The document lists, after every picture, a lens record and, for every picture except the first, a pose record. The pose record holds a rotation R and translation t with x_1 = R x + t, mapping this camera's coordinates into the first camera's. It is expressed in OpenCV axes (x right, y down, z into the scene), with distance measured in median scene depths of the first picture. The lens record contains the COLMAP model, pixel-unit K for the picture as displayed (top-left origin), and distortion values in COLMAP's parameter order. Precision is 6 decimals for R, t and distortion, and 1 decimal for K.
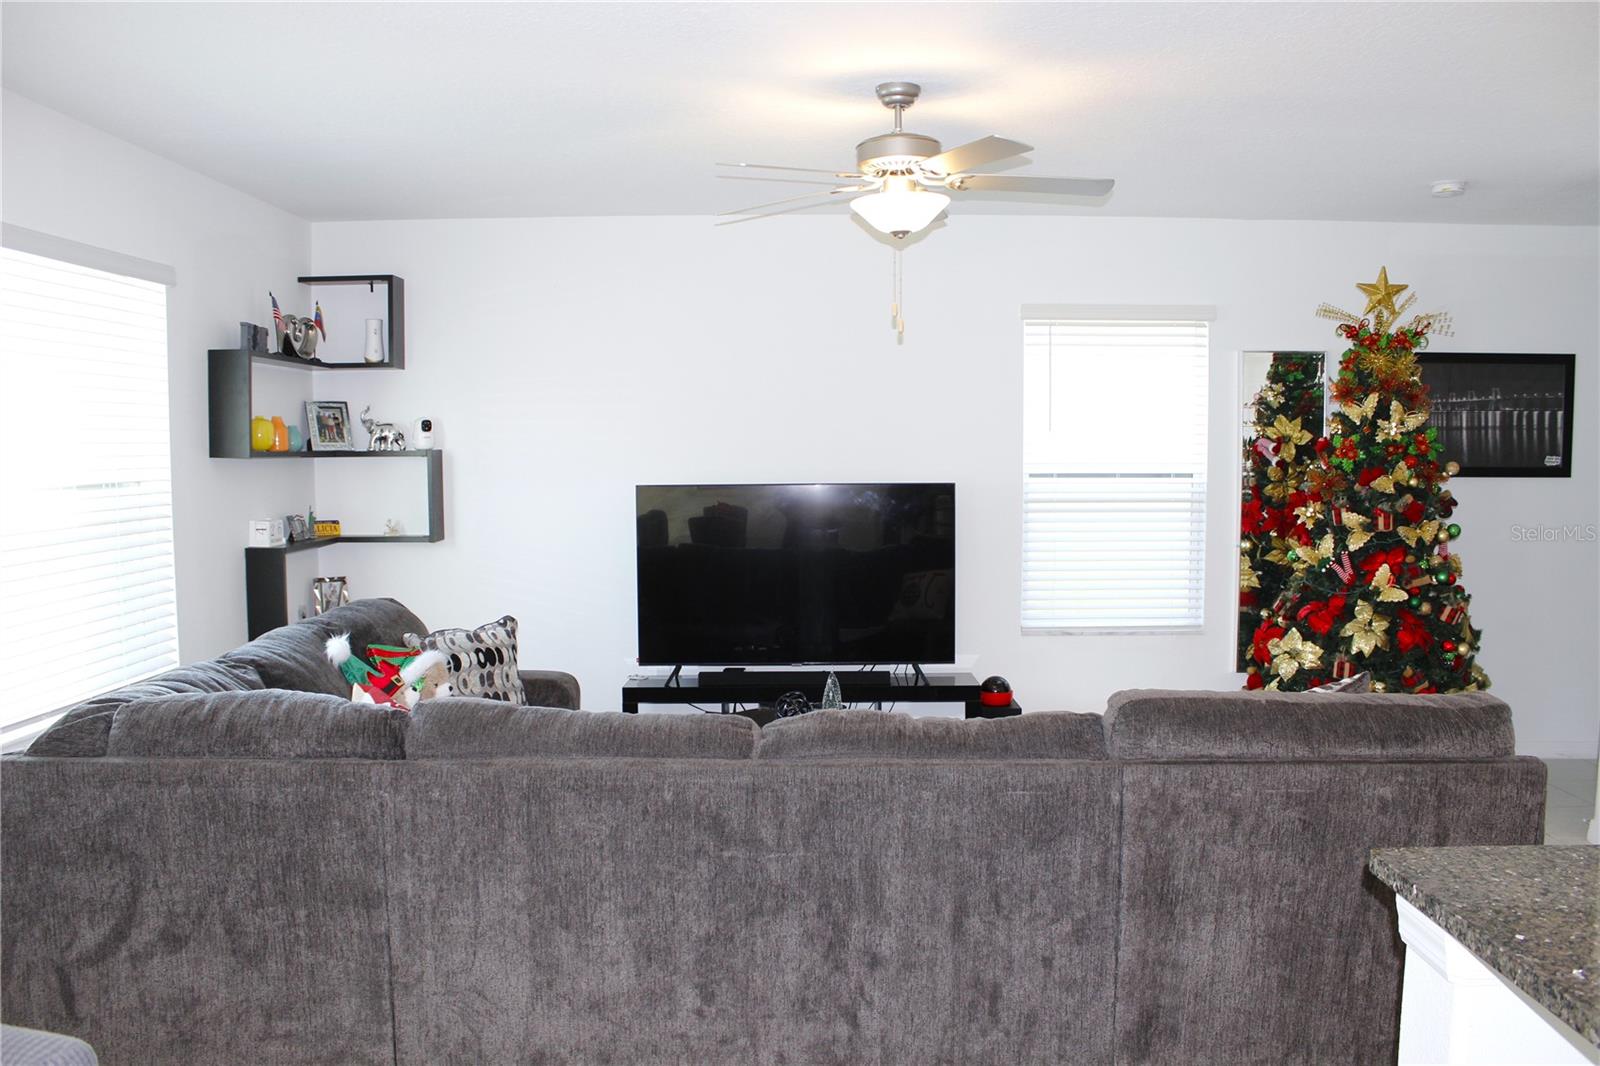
lens RADIAL K [[1314.3, 0, 816.2], [0, 1314.3, 553.5], [0, 0, 1]] dist [-0.162767, 0.146958]
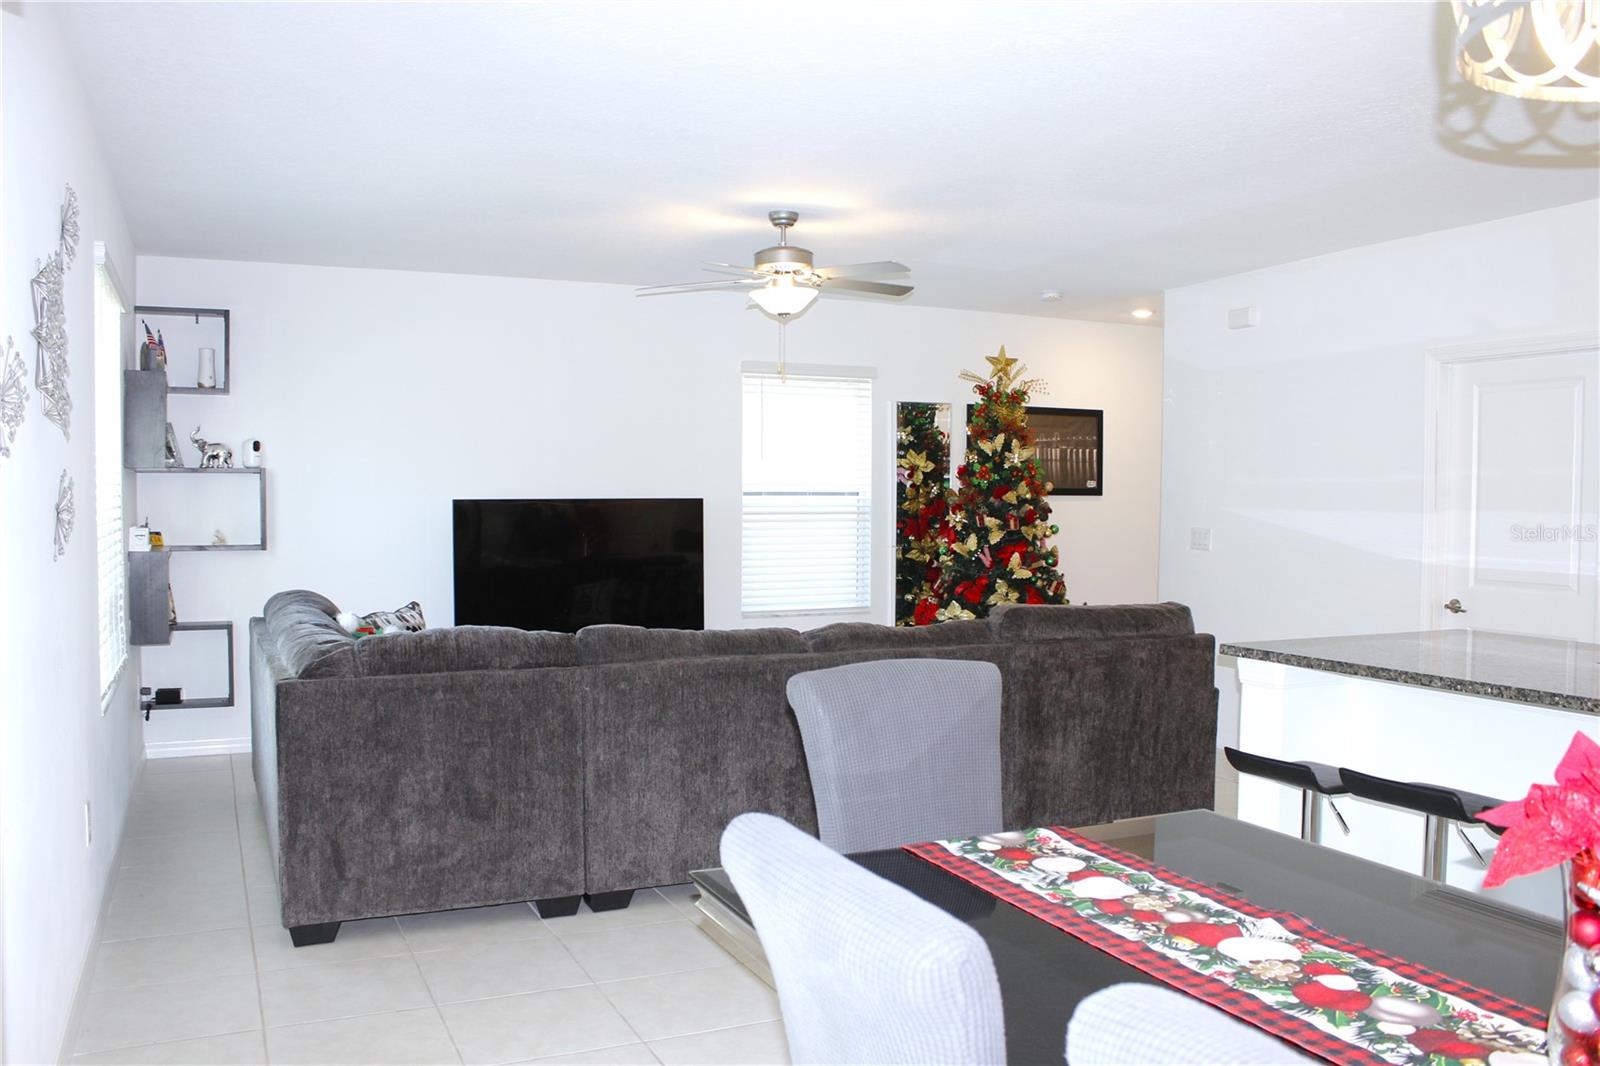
lens RADIAL K [[1334.9, 0, 806.7], [0, 1334.9, 547.4], [0, 0, 1]] dist [-0.163845, 0.140416]
pose [[0.903864, -0.010968, 0.427679, -0.396212], [0.028497, 0.998995, -0.034606, 0.046429], [-0.426869, 0.043467, 0.903268, -0.241000]]
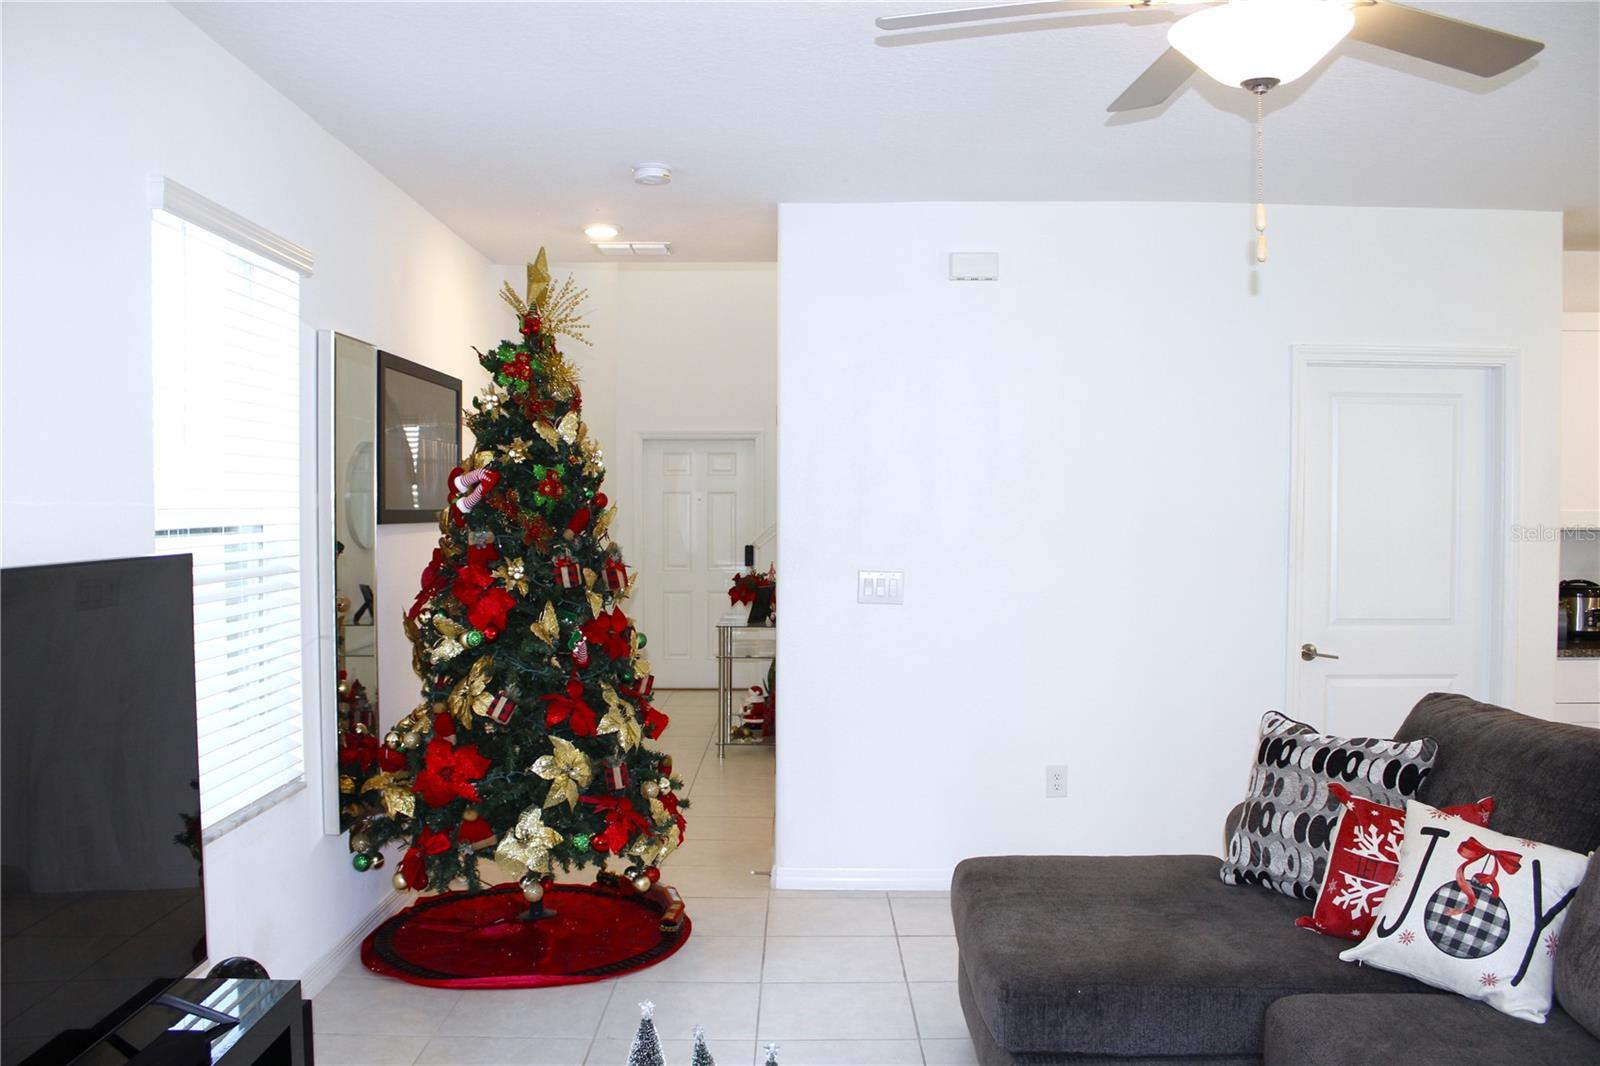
lens RADIAL K [[1334.9, 0, 806.7], [0, 1334.9, 547.4], [0, 0, 1]] dist [-0.163845, 0.140416]
pose [[-0.022813, -0.023122, 0.999472, -0.360497], [0.082056, 0.996316, 0.024921, -0.053019], [-0.996367, 0.082581, -0.020832, 0.887067]]
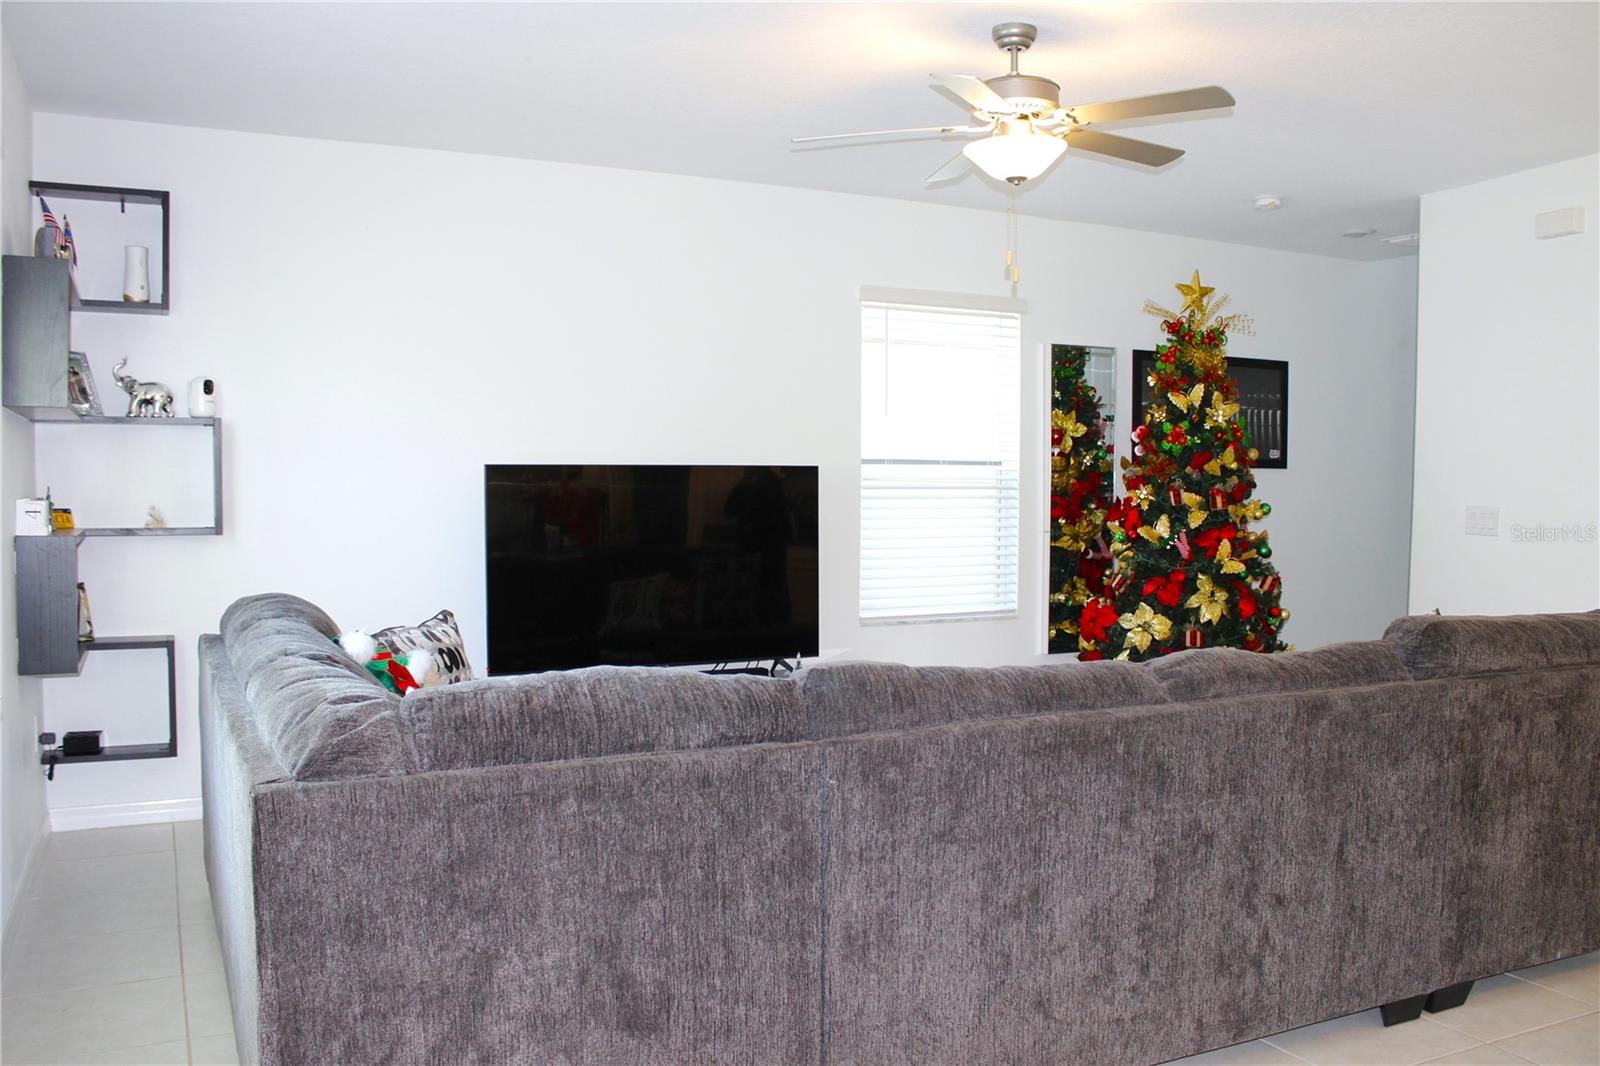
lens RADIAL K [[1353.1, 0, 798.0], [0, 1353.1, 550.1], [0, 0, 1]] dist [-0.169652, 0.156987]
pose [[0.894011, -0.014612, 0.447806, -0.381097], [0.029208, 0.999243, -0.025705, 0.035458], [-0.447091, 0.036060, 0.893761, 0.144994]]
